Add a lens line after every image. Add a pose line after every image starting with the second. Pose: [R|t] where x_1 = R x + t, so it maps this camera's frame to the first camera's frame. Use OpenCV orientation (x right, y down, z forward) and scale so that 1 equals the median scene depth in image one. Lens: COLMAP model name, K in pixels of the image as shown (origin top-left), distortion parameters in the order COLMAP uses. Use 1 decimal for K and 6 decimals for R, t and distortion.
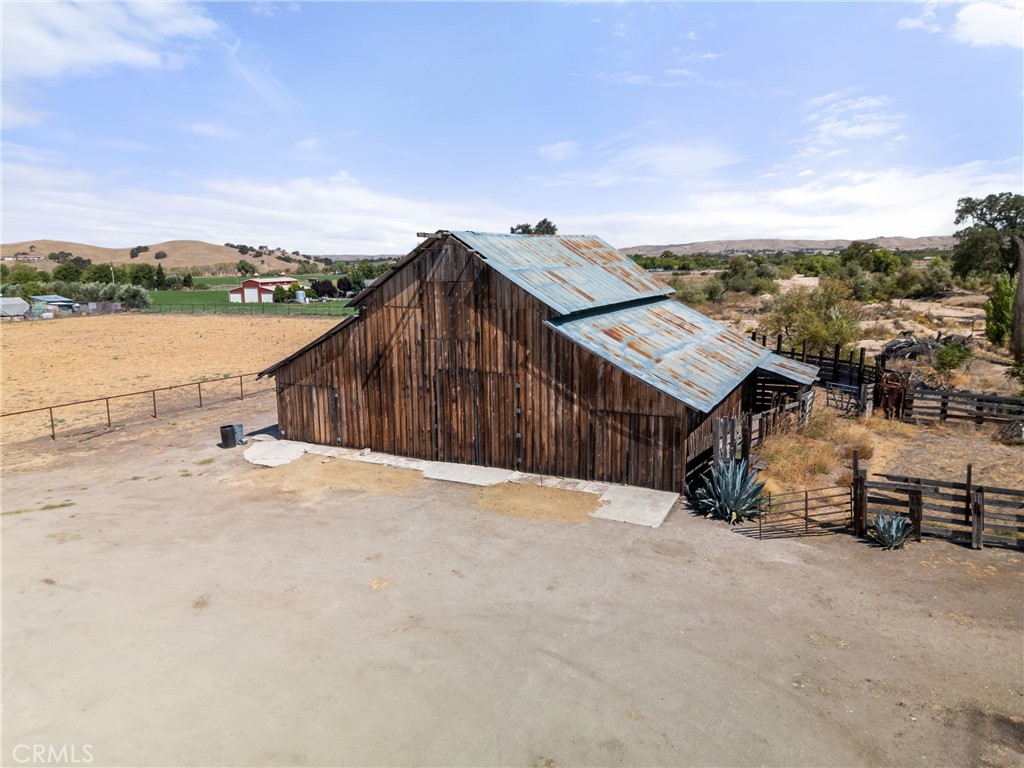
lens RADIAL K [[523.9, 0, 512.0], [0, 523.9, 384.0], [0, 0, 1]] dist [0.061885, -0.040829]
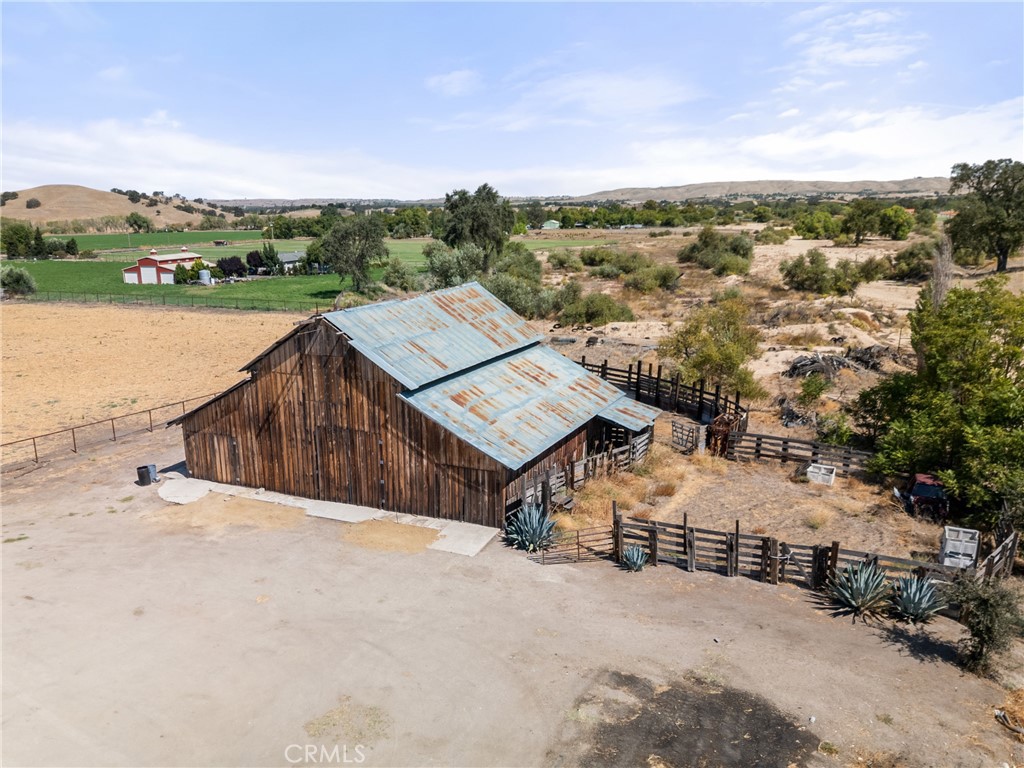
lens RADIAL K [[727.5, 0, 512.0], [0, 727.5, 384.0], [0, 0, 1]] dist [0.057205, -0.054250]
pose [[0.999986, -0.002048, 0.004909, 0.307985], [0.001628, 0.996453, 0.084140, -0.272470], [-0.005064, -0.084131, 0.996442, -0.688540]]
